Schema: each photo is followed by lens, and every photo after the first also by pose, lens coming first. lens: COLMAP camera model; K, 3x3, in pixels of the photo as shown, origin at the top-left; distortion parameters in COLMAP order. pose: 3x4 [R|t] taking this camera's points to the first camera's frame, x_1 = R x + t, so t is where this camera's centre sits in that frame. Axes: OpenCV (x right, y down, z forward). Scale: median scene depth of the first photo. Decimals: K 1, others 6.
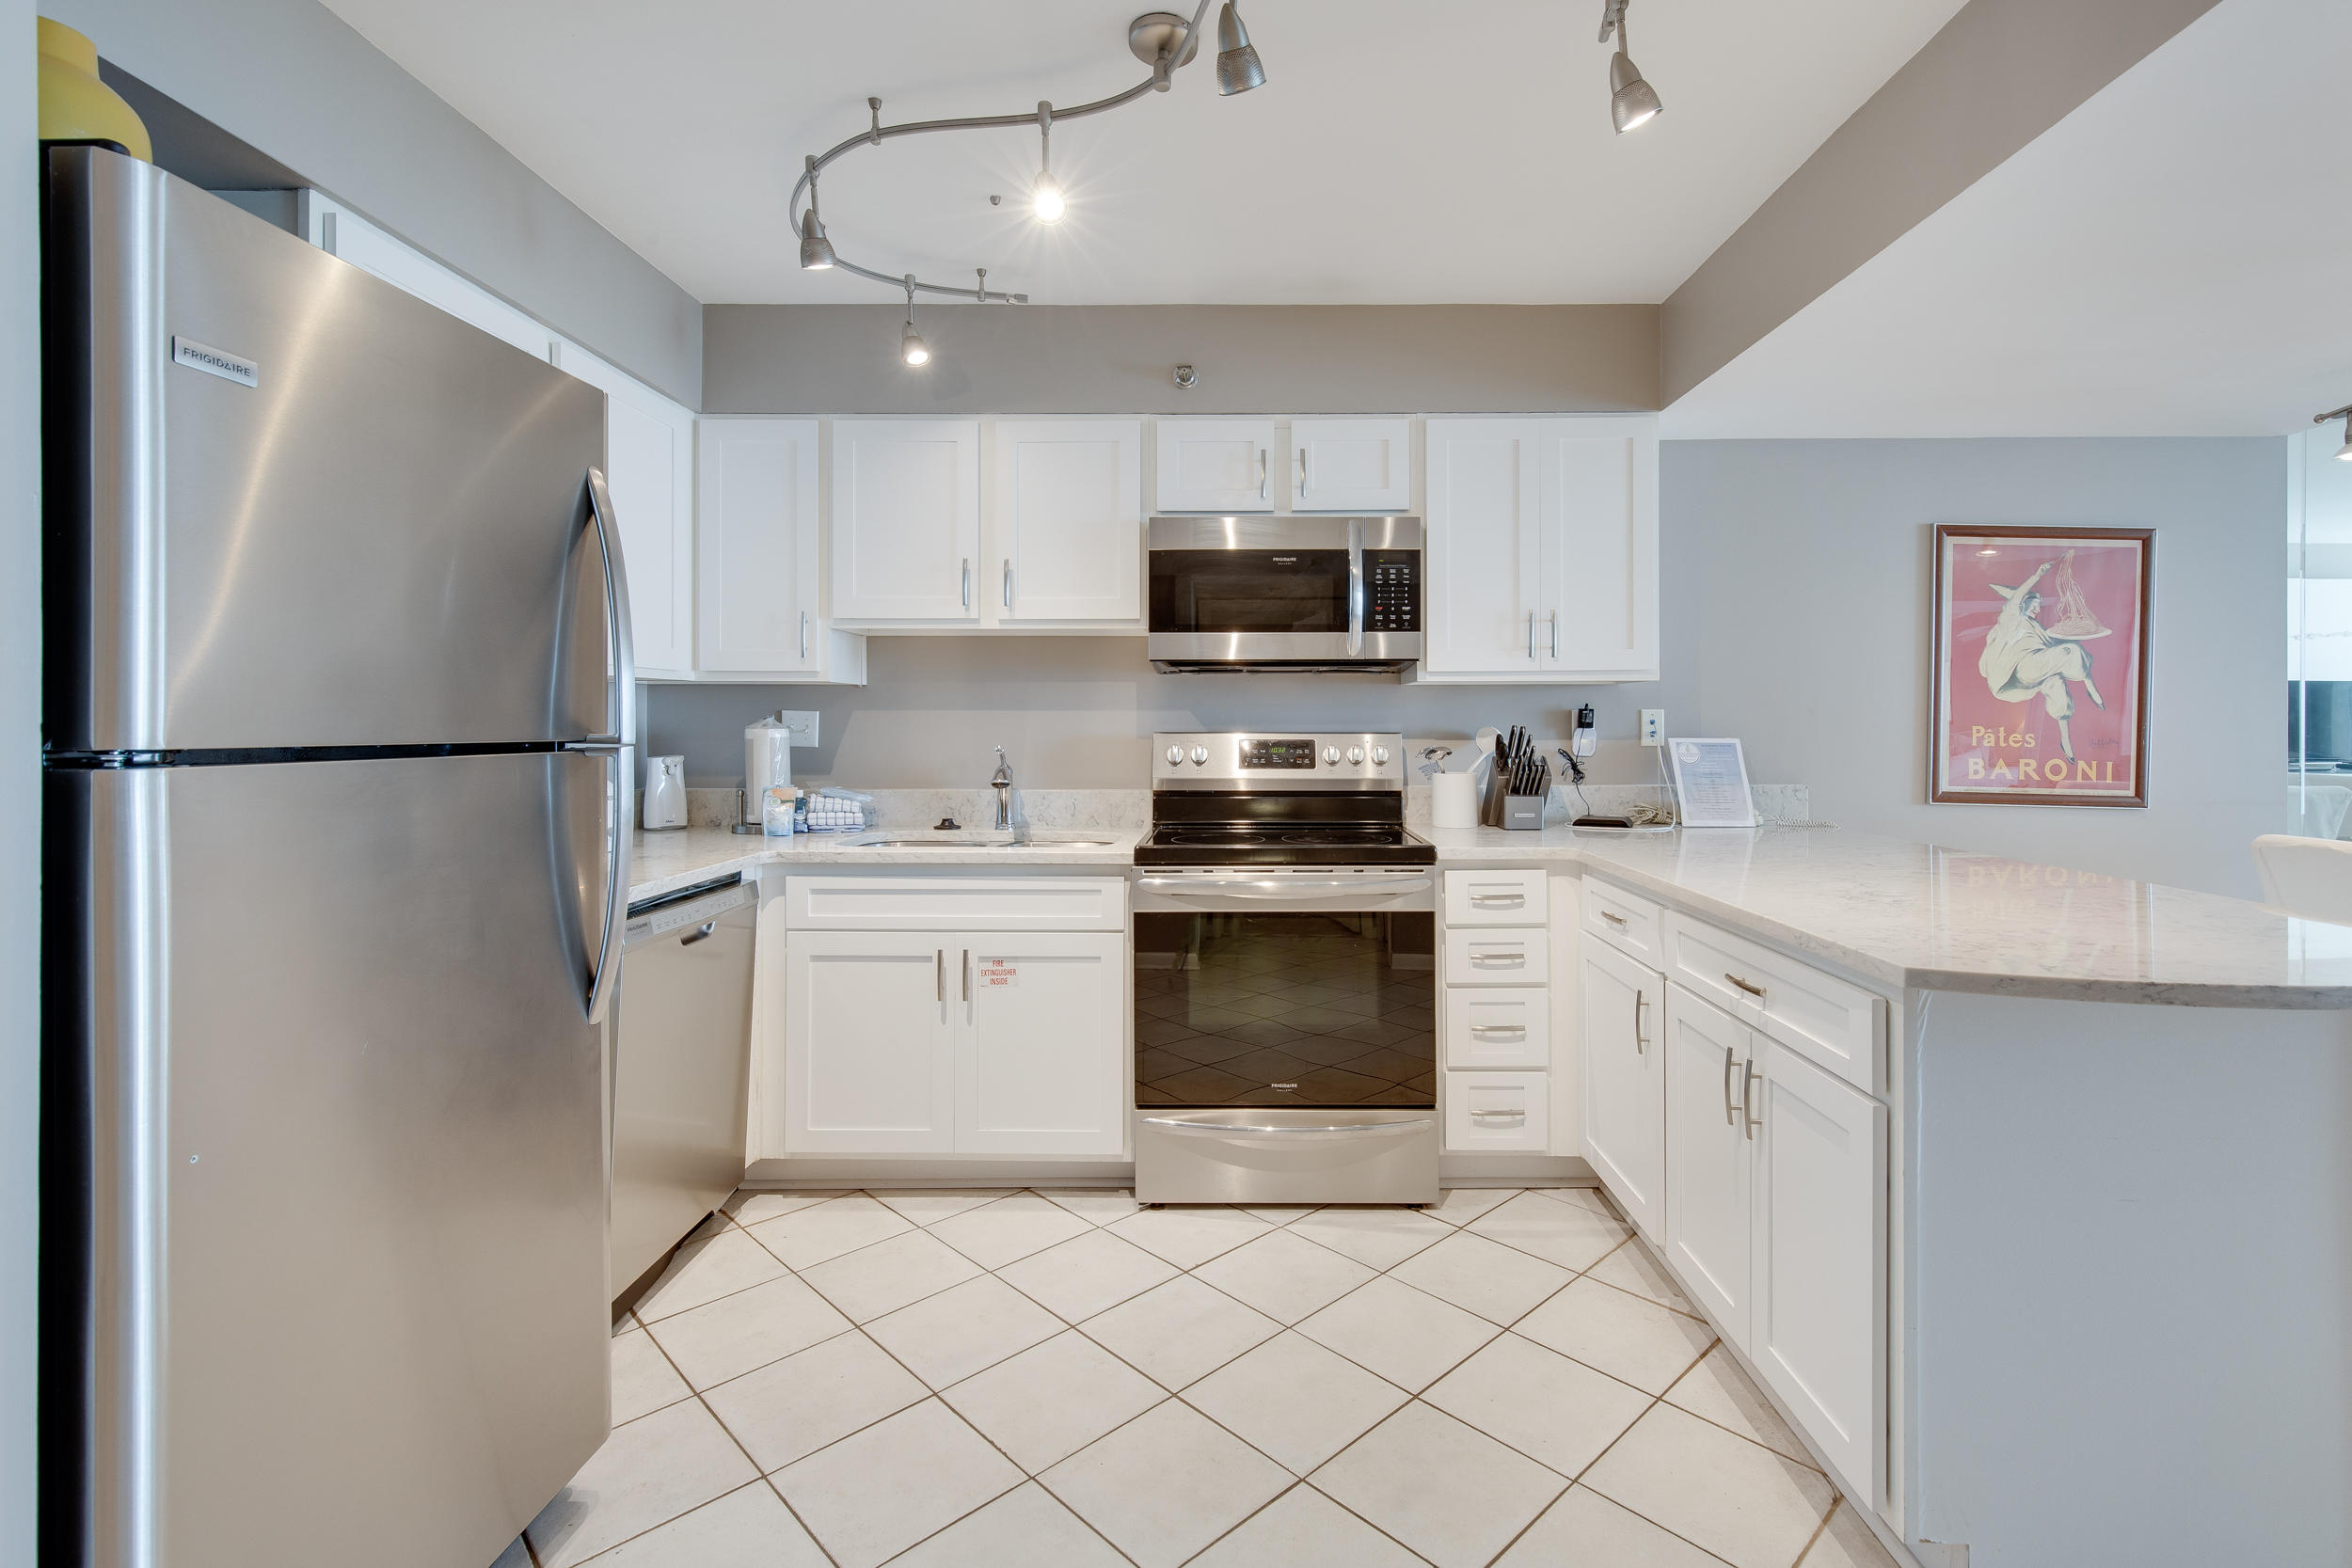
lens RADIAL K [[1081.6, 0, 1193.6], [0, 1081.6, 722.8], [0, 0, 1]] dist [0.004315, 0.000065]
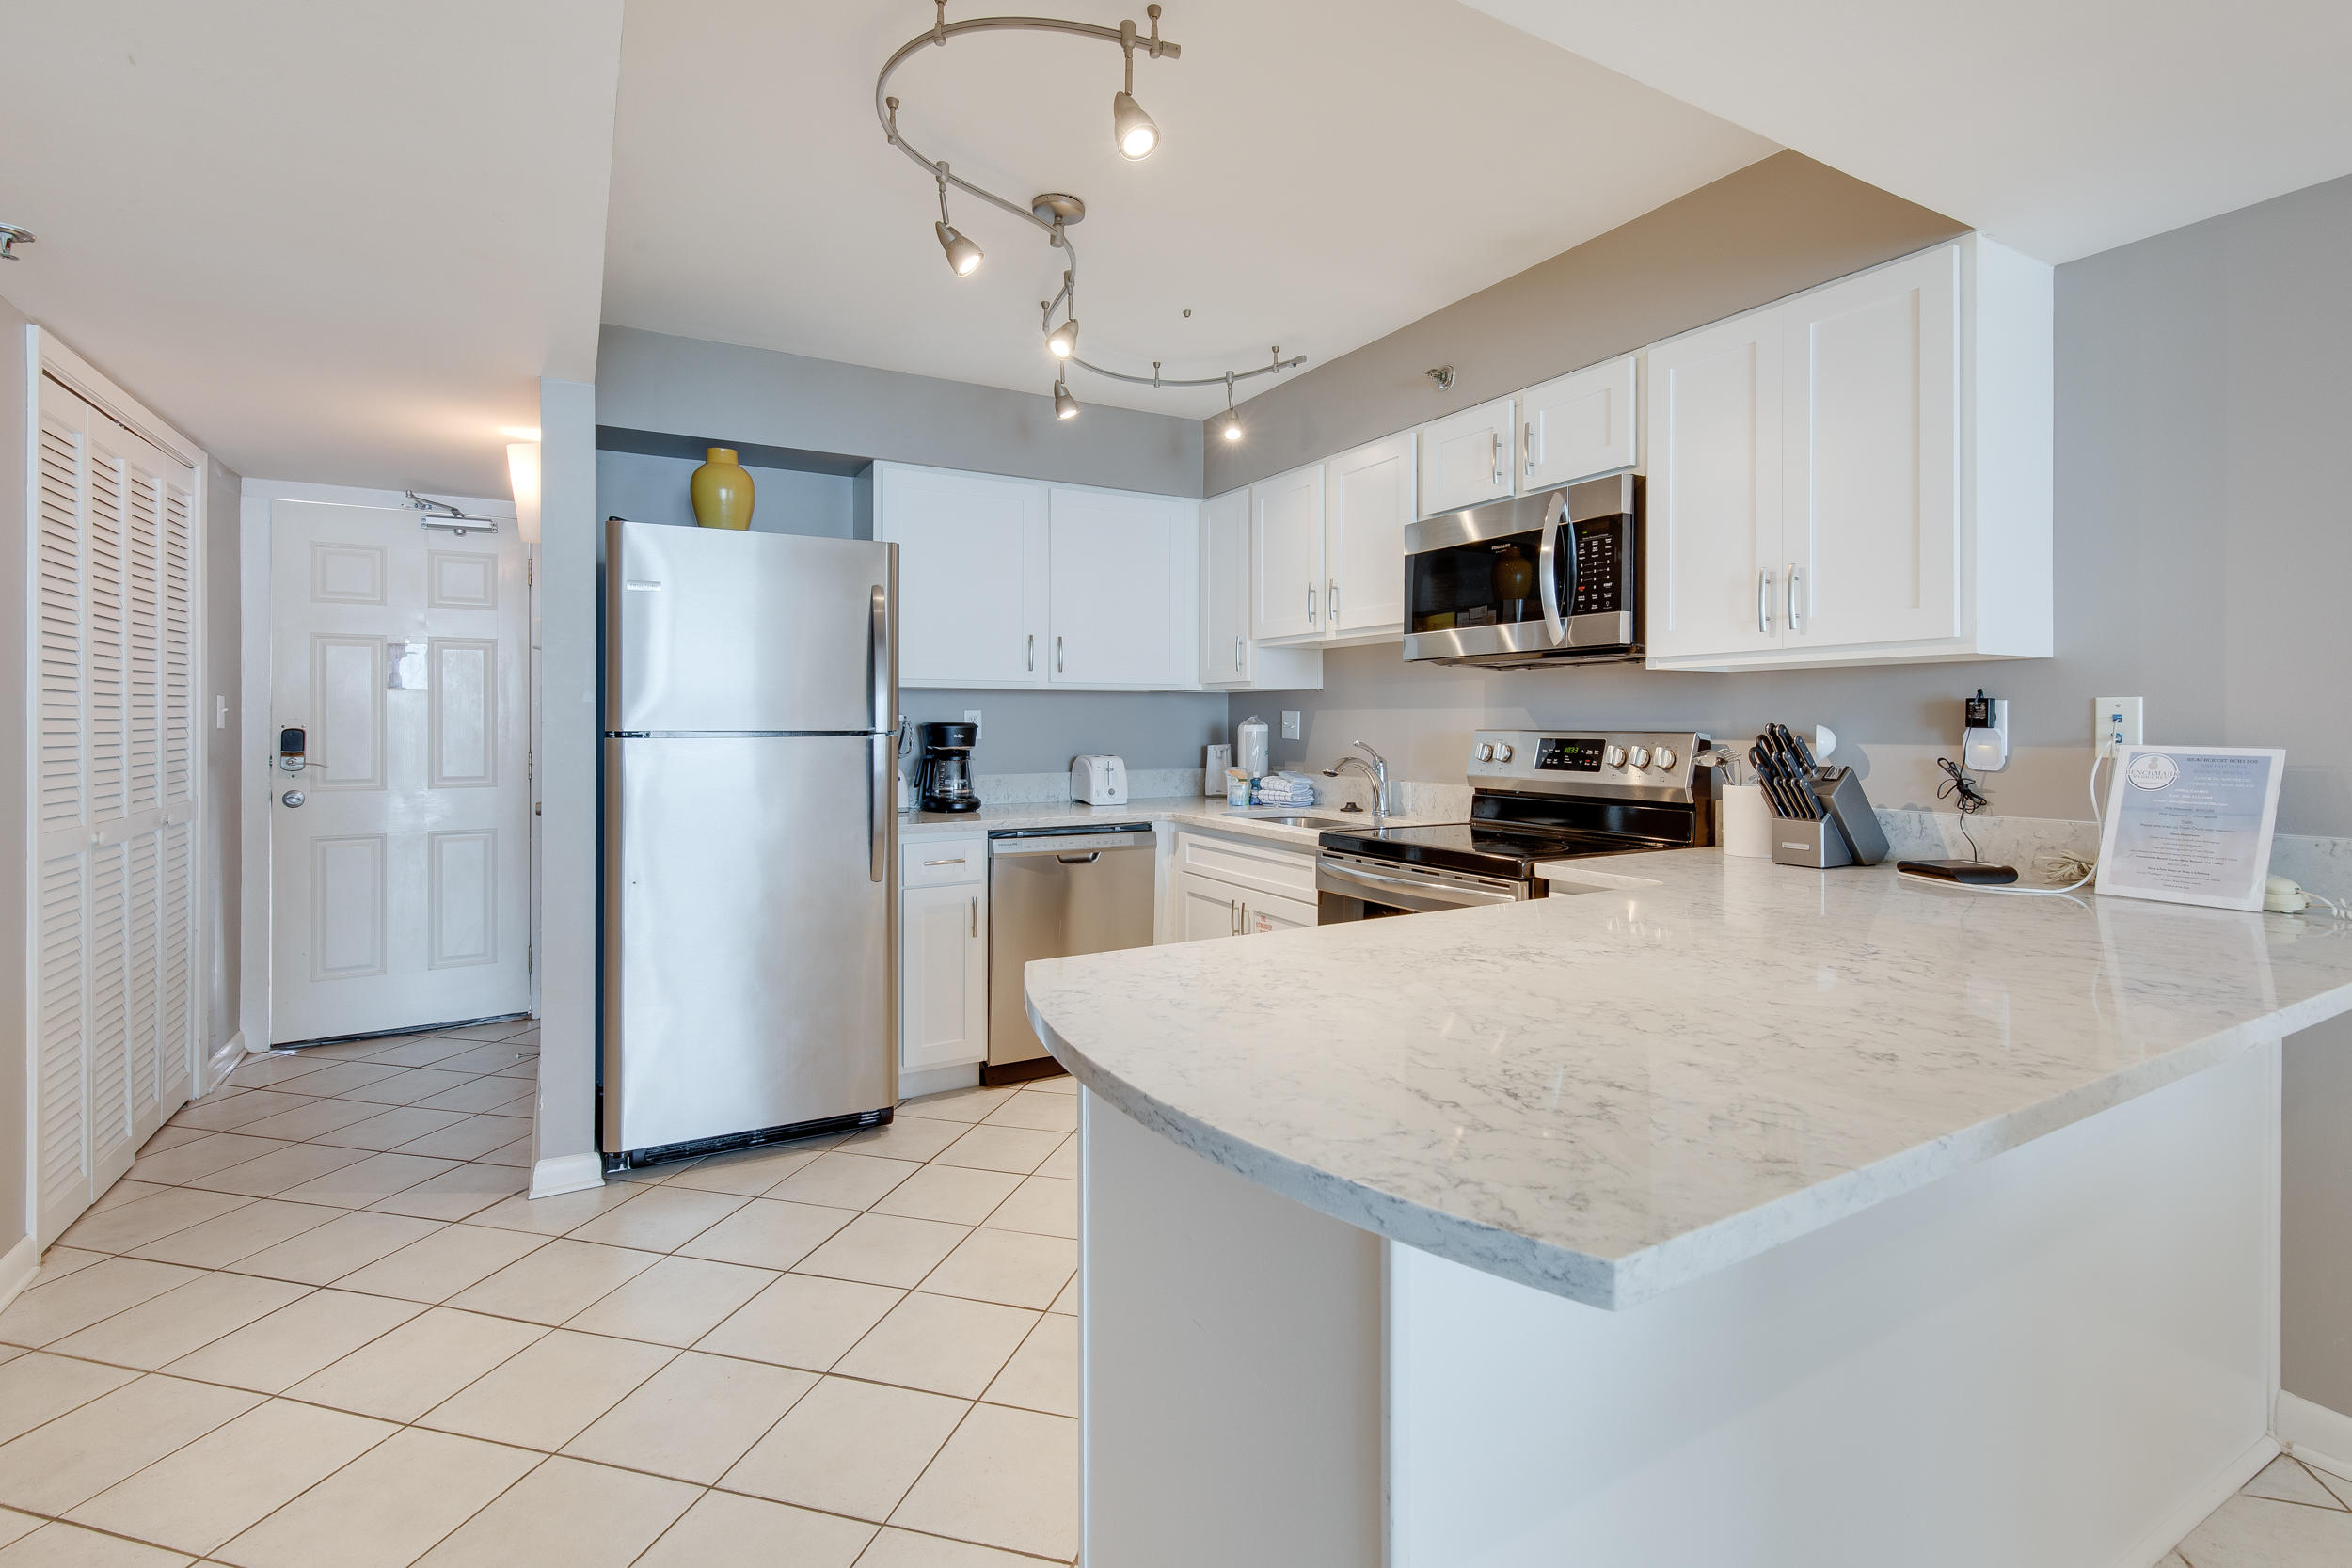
lens RADIAL K [[1081.6, 0, 1193.6], [0, 1081.6, 722.8], [0, 0, 1]] dist [0.004315, 0.000065]
pose [[0.511933, 0.000932, -0.859025, 0.691187], [0.000592, 0.999999, 0.001438, 0.000782], [0.859025, -0.001244, 0.511932, 0.260790]]
